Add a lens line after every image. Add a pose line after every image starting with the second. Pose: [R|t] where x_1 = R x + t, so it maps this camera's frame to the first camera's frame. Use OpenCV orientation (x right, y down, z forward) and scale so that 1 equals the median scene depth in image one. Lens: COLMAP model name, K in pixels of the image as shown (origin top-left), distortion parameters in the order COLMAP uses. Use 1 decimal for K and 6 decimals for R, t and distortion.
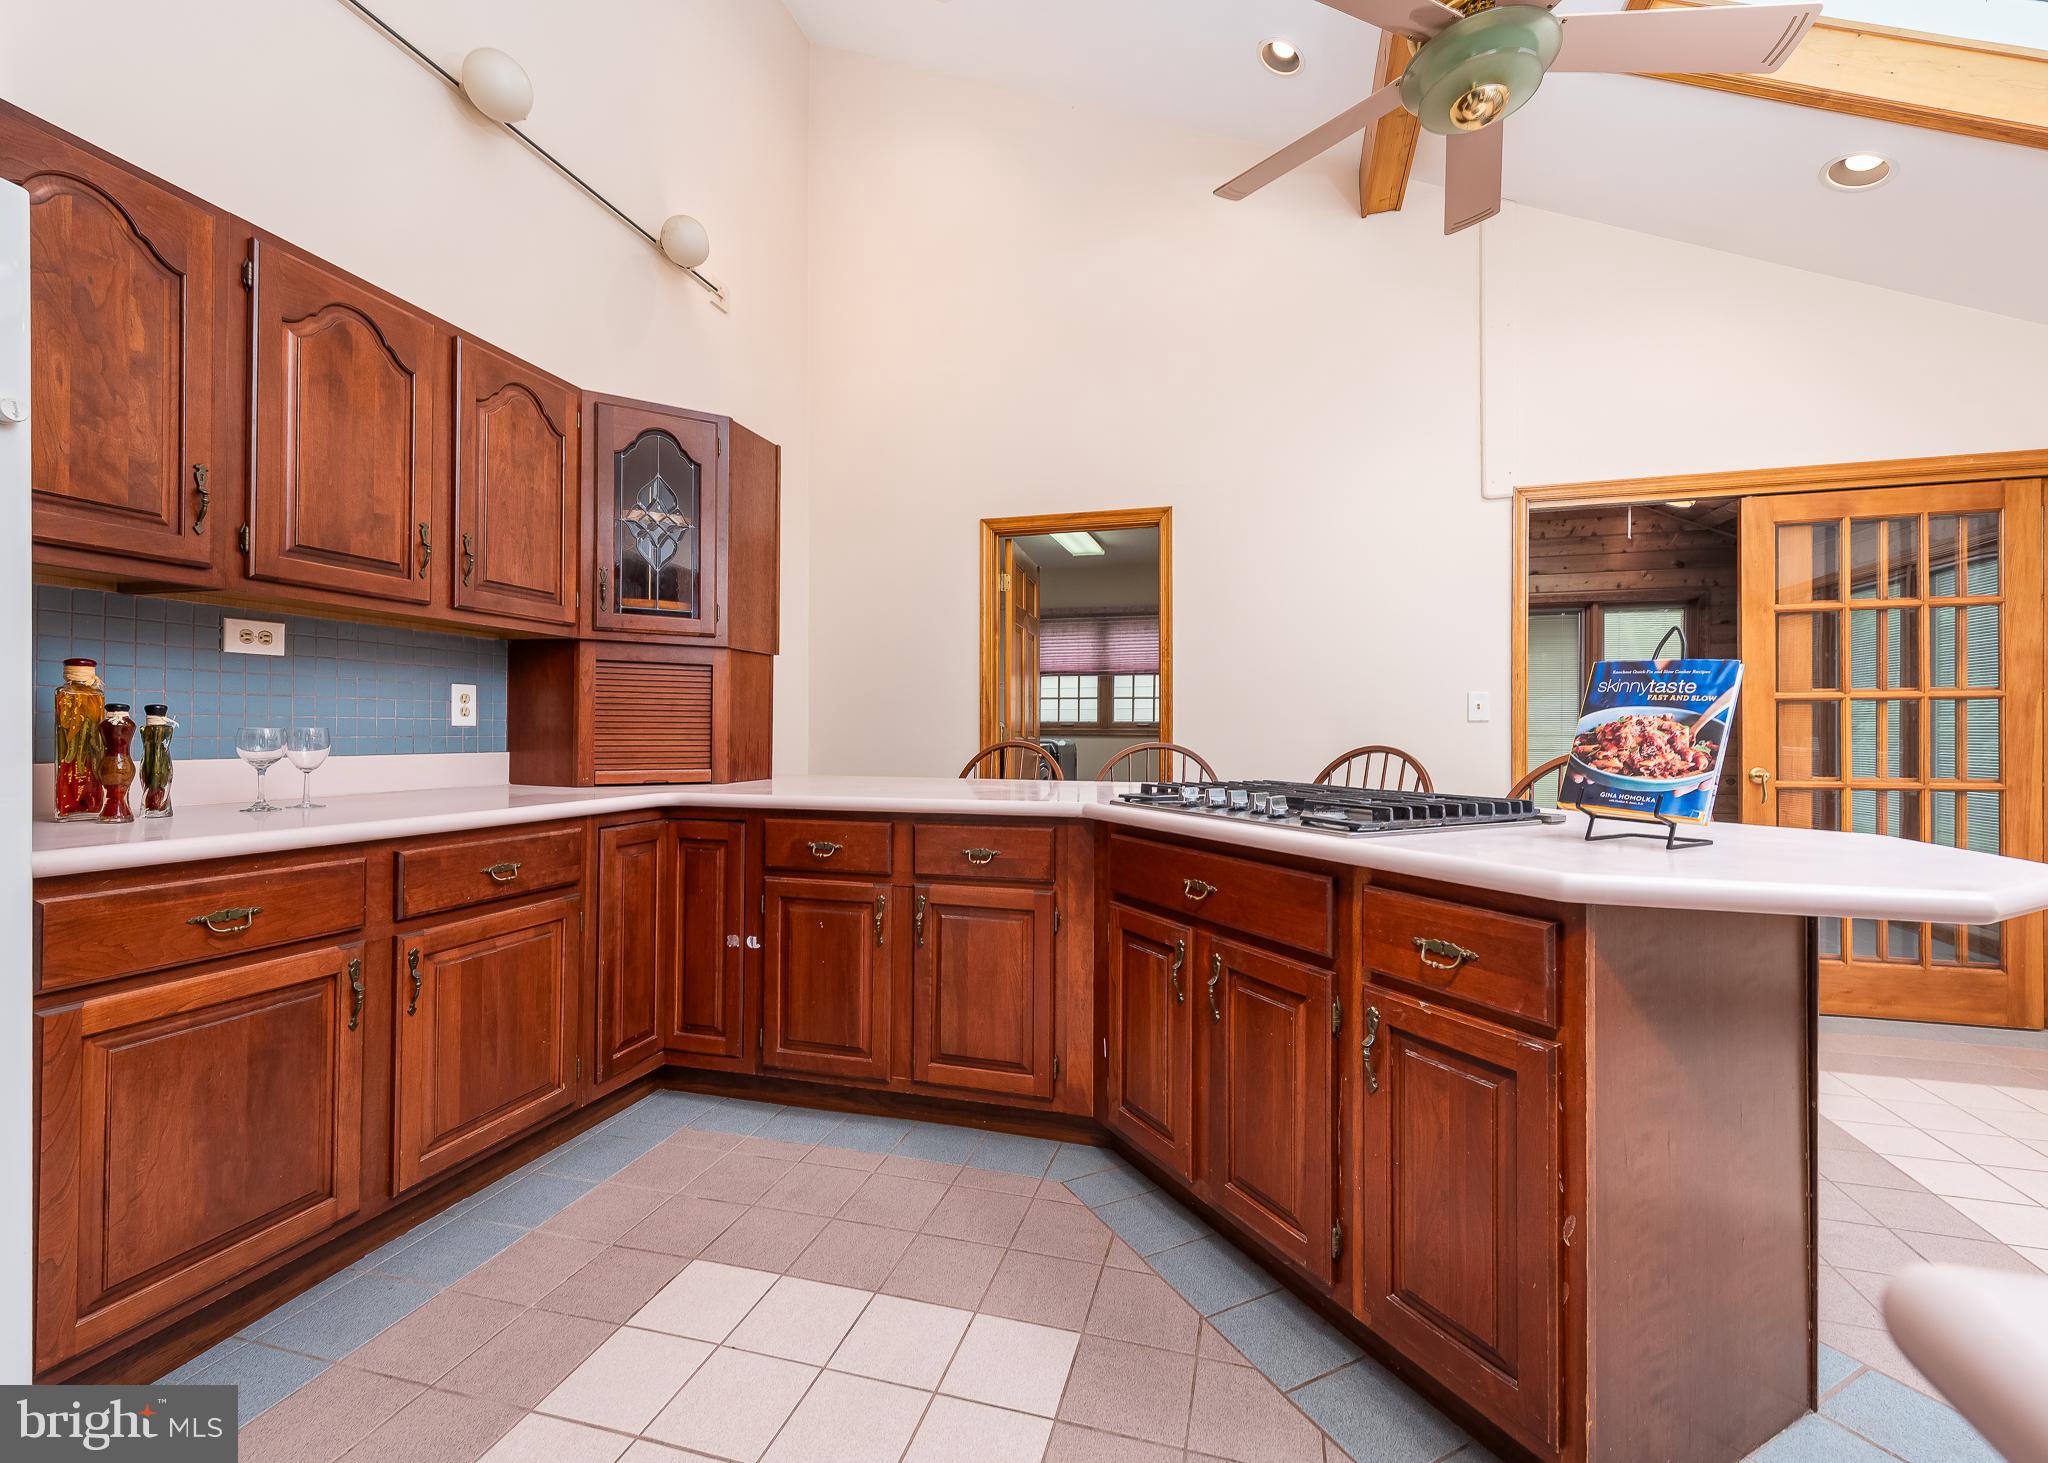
lens RADIAL K [[855.0, 0, 1027.6], [0, 855.0, 727.6], [0, 0, 1]] dist [0.001897, -0.000292]
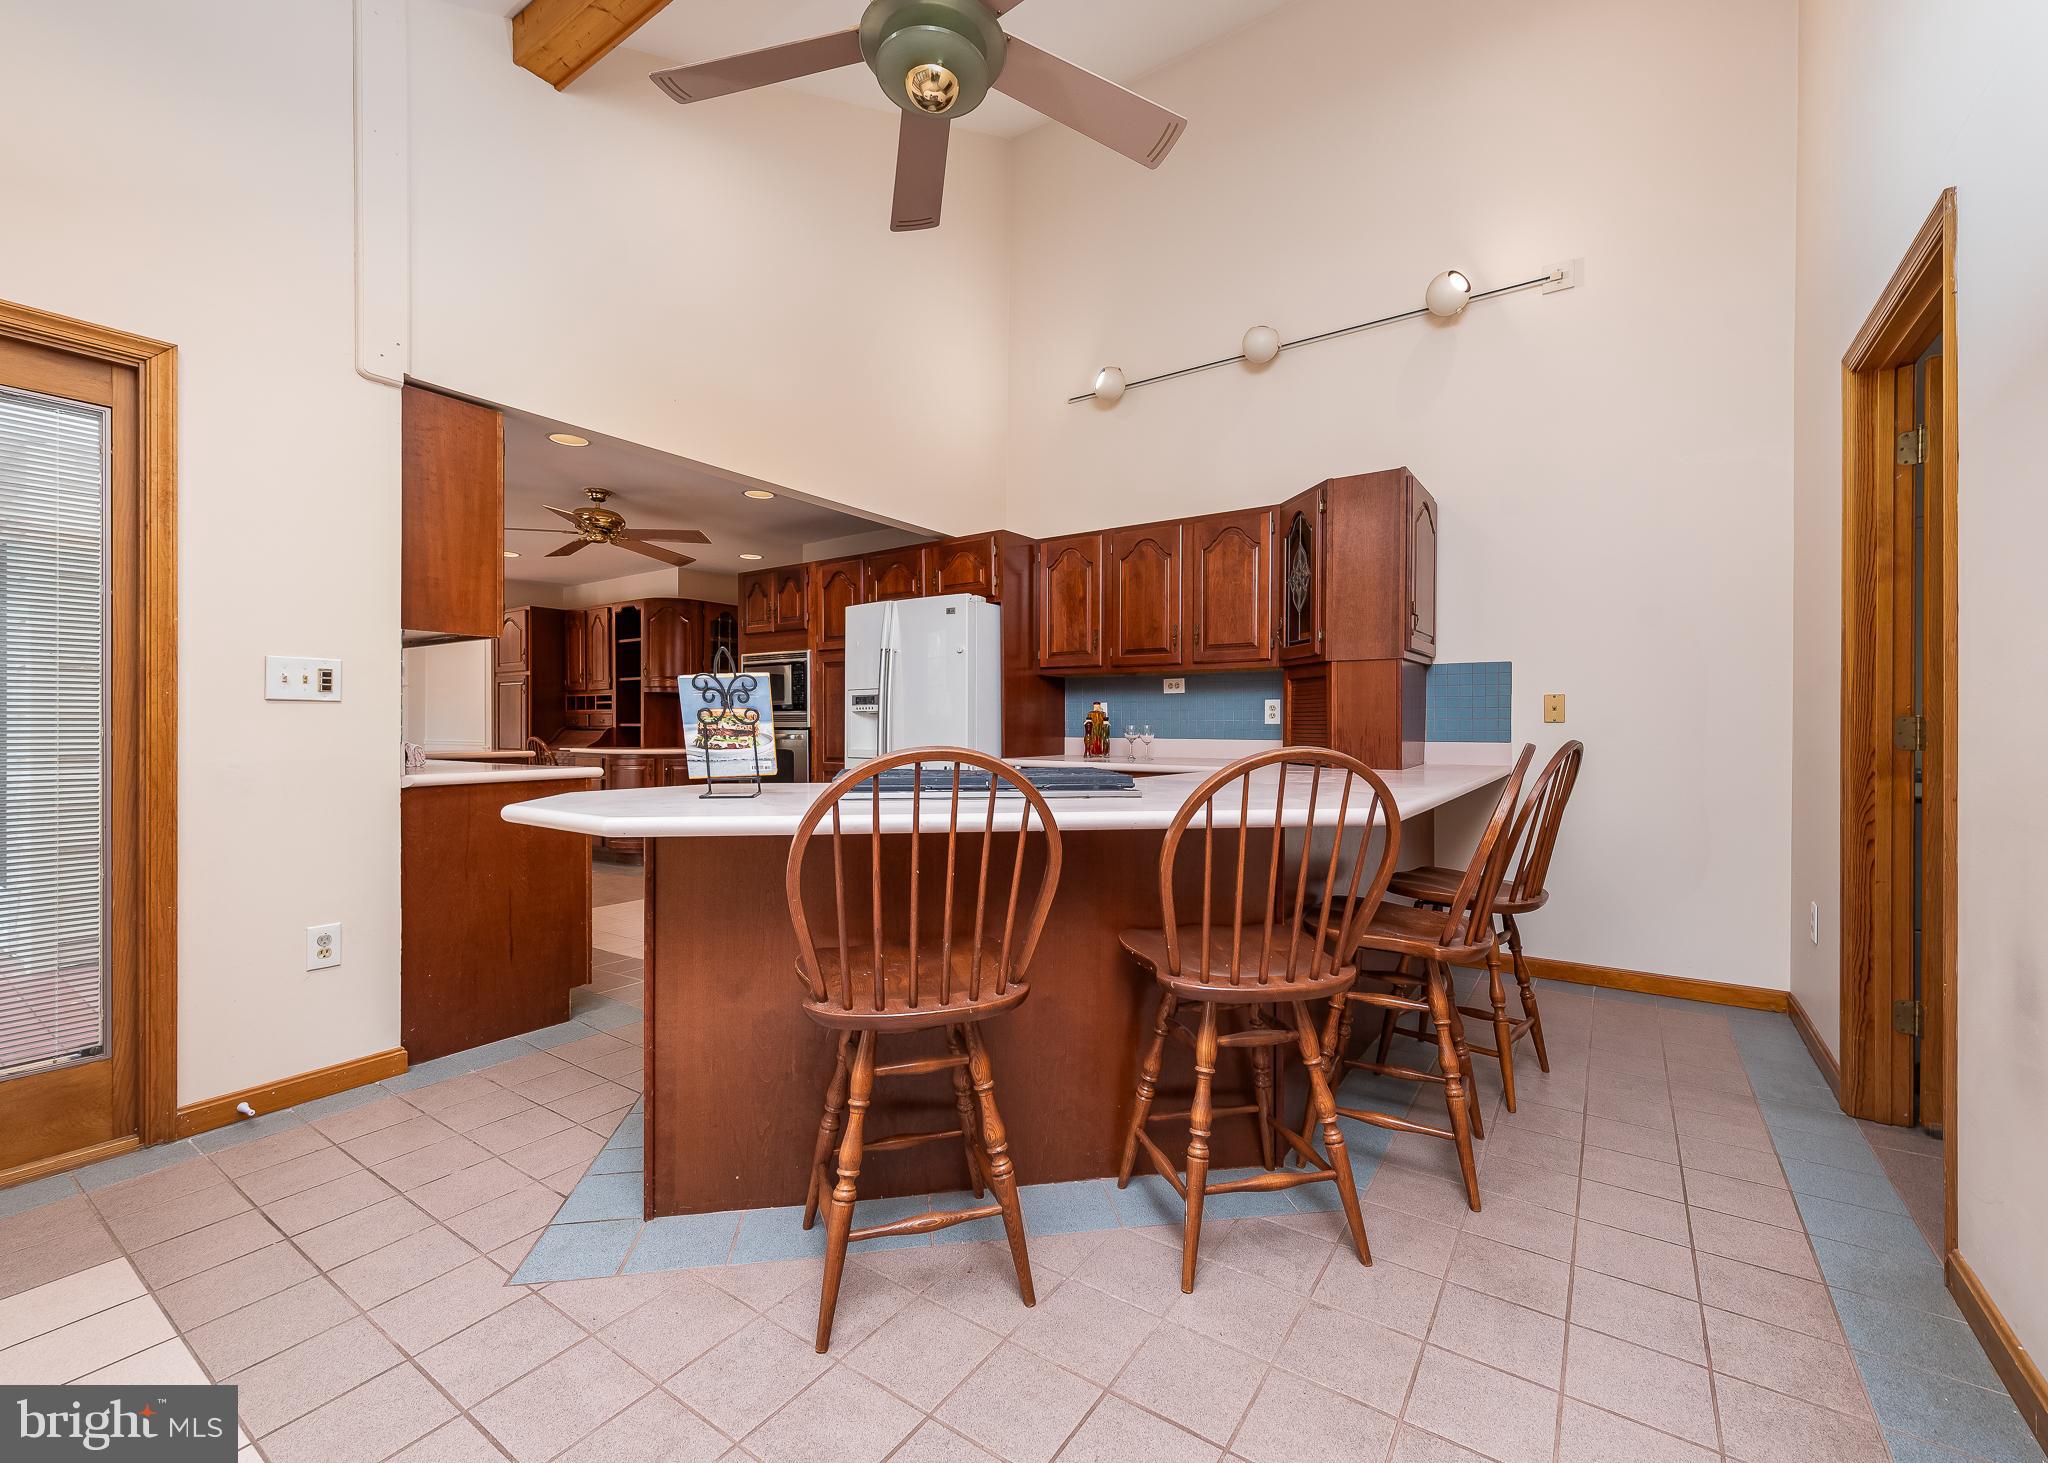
lens RADIAL K [[855.0, 0, 1028.3], [0, 855.0, 732.0], [0, 0, 1]] dist [0.001897, -0.000292]
pose [[-0.320485, 0.002951, -0.947249, 1.376114], [0.003595, 0.999992, 0.001899, 0.011247], [0.947247, -0.002797, -0.320493, 1.358453]]
